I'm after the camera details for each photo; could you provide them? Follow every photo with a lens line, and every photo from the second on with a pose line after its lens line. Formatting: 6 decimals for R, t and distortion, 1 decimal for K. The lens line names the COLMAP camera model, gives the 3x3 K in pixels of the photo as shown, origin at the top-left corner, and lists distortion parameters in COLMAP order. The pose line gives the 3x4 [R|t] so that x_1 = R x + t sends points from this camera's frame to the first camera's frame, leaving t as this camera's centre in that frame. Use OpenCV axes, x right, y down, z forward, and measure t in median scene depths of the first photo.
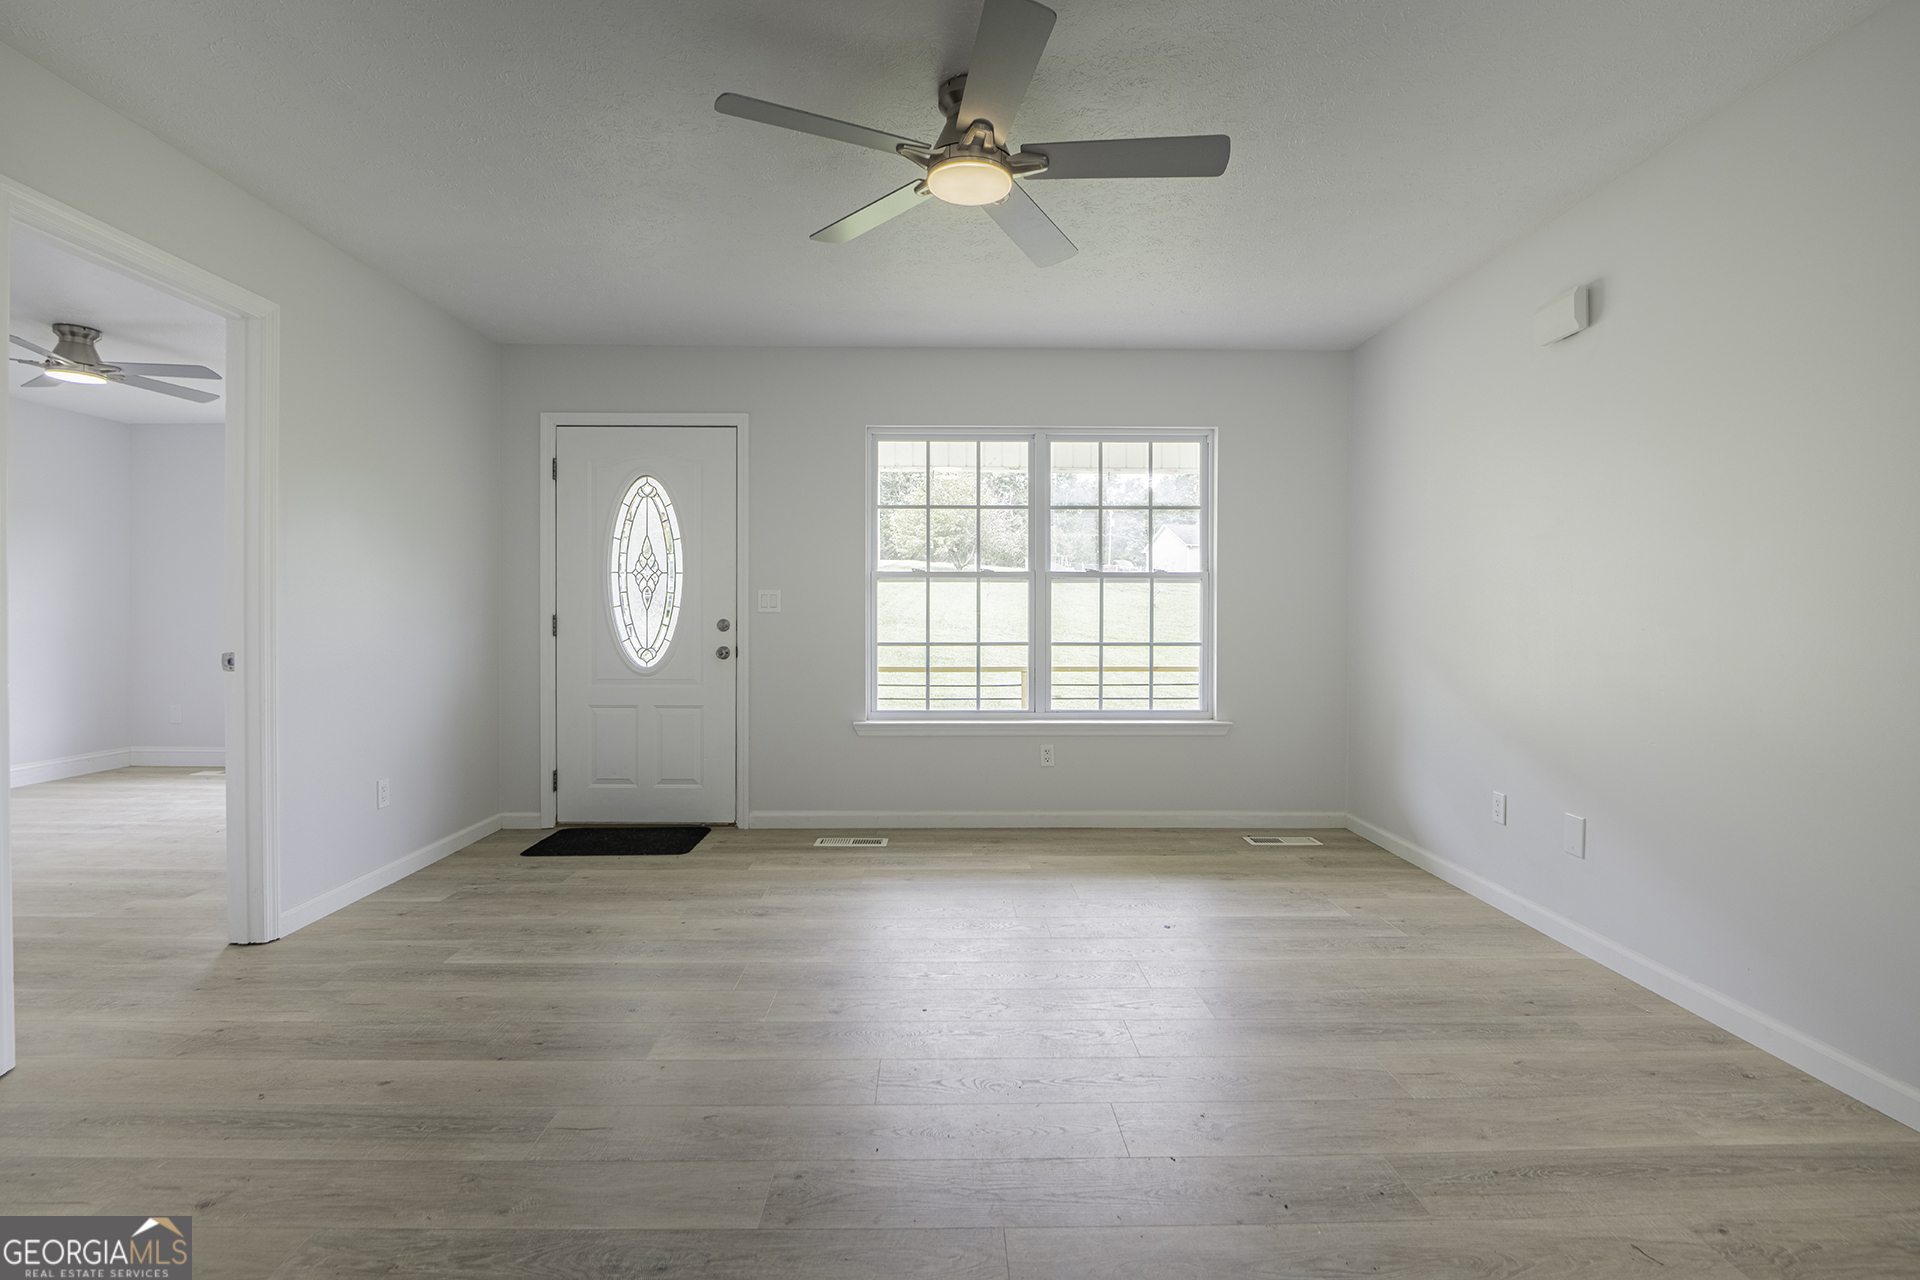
lens RADIAL K [[904.0, 0, 941.6], [0, 904.0, 633.1], [0, 0, 1]] dist [-0.019884, -0.000372]
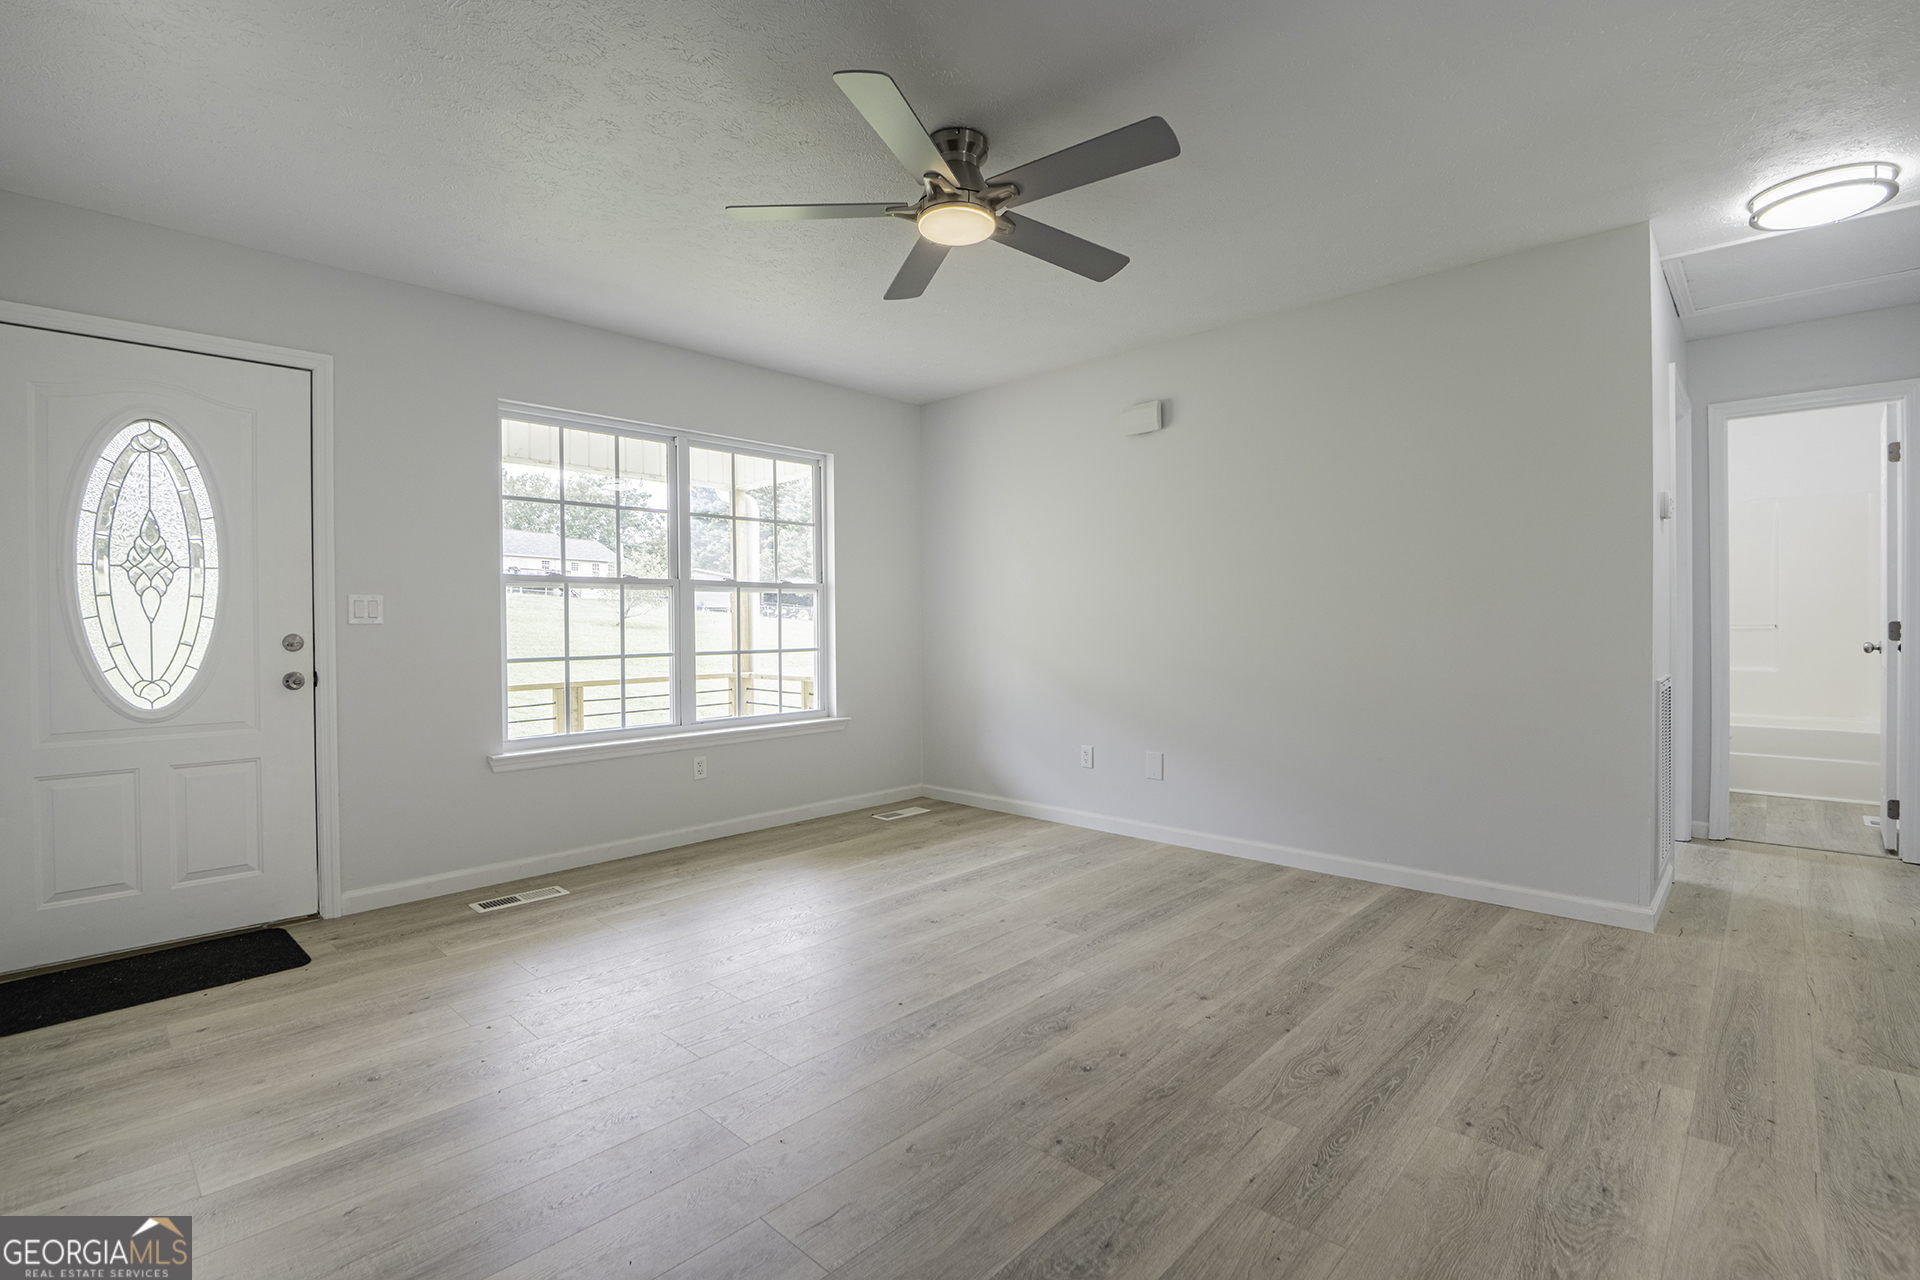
lens RADIAL K [[885.9, 0, 953.2], [0, 885.9, 635.5], [0, 0, 1]] dist [0.001768, -0.015805]
pose [[0.697672, -0.018107, 0.716189, -0.382839], [0.026837, 0.999639, -0.000871, 0.000341], [-0.715915, 0.019828, 0.697906, 0.131957]]
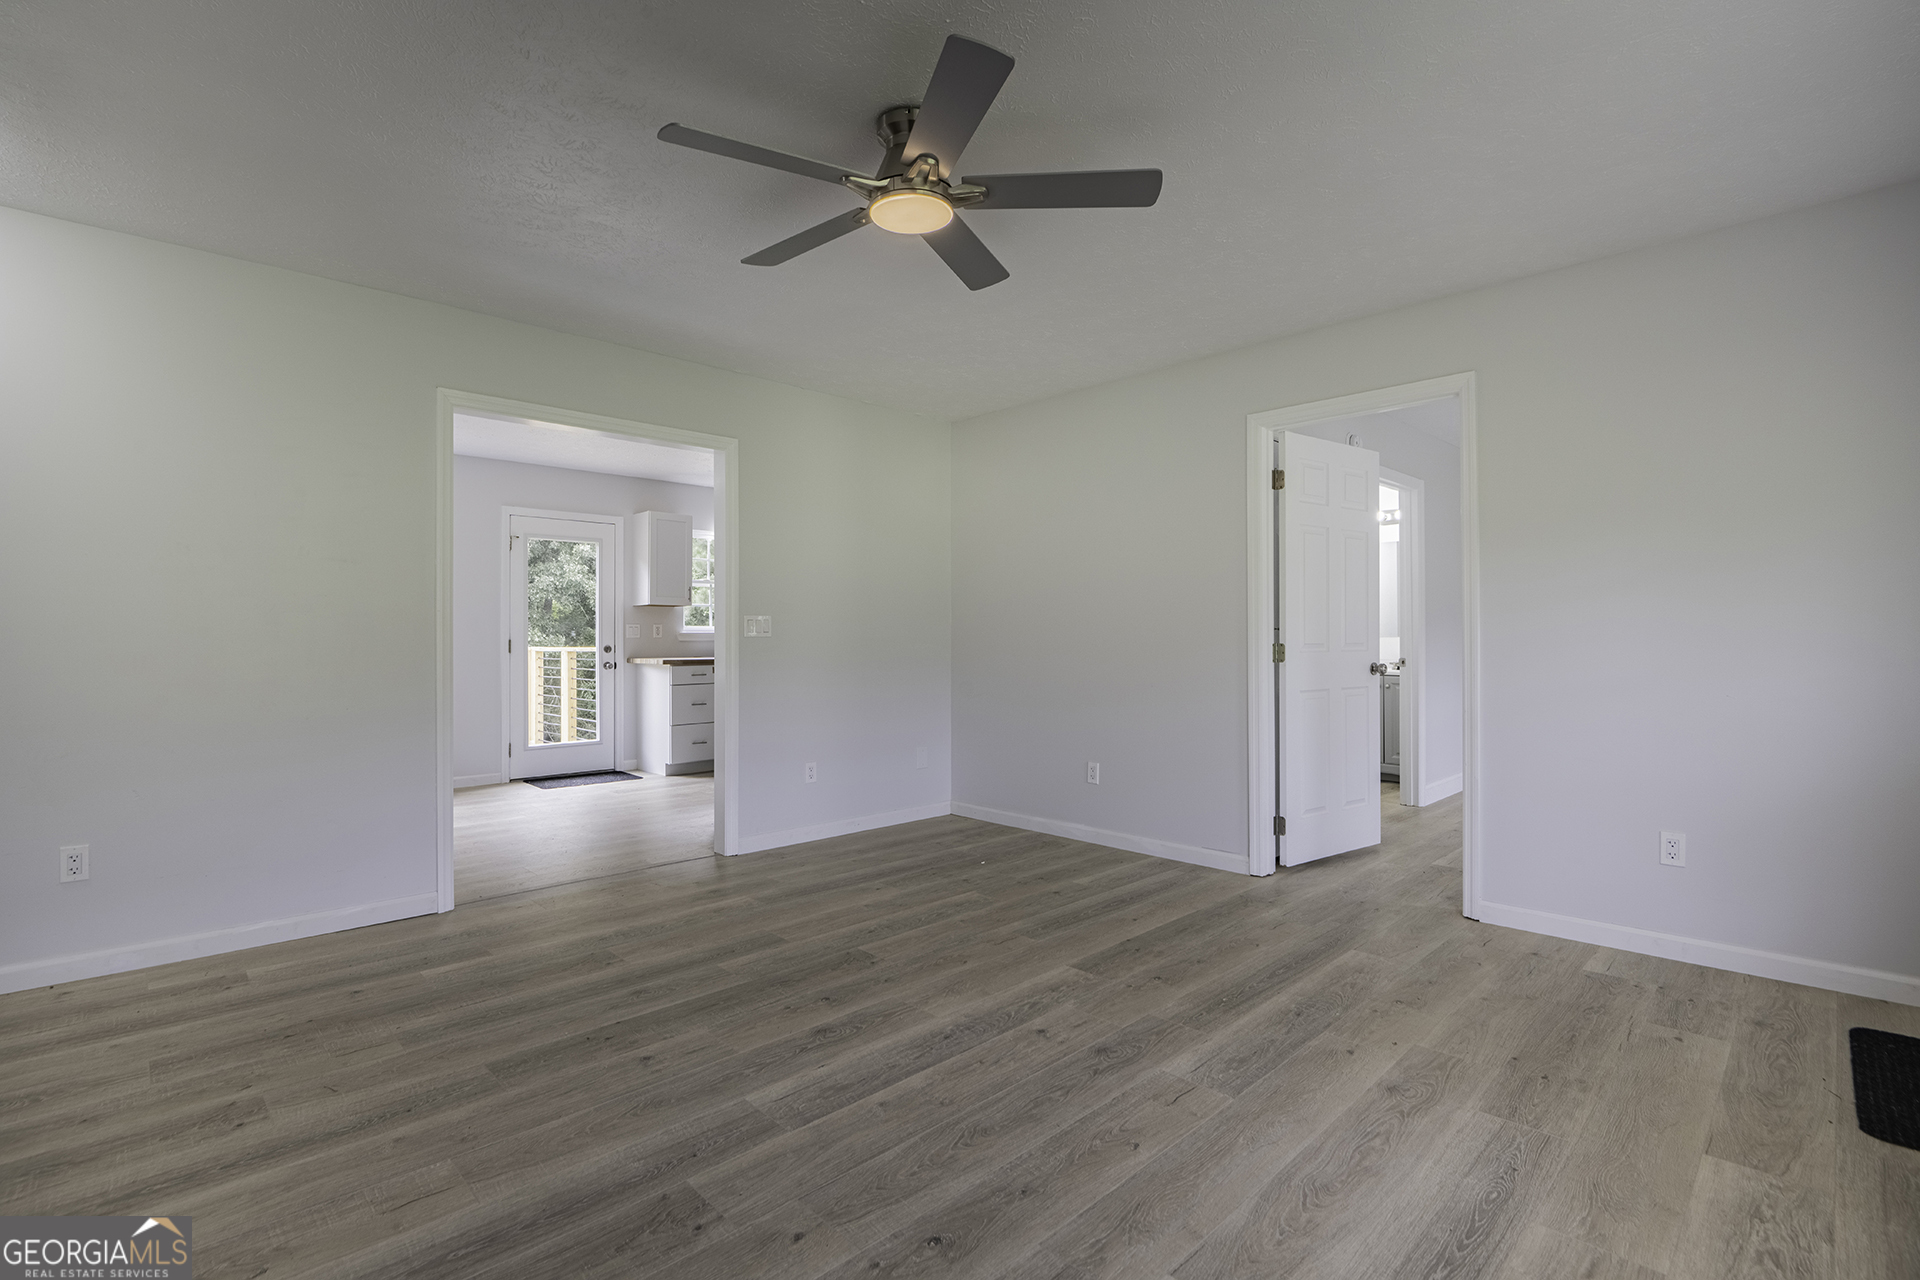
lens RADIAL K [[885.9, 0, 953.2], [0, 885.9, 635.5], [0, 0, 1]] dist [0.001768, -0.015805]
pose [[-0.724189, -0.003256, -0.689594, 0.348633], [-0.015054, 0.999825, 0.011089, -0.016725], [0.689438, 0.018412, -0.724111, 0.898146]]
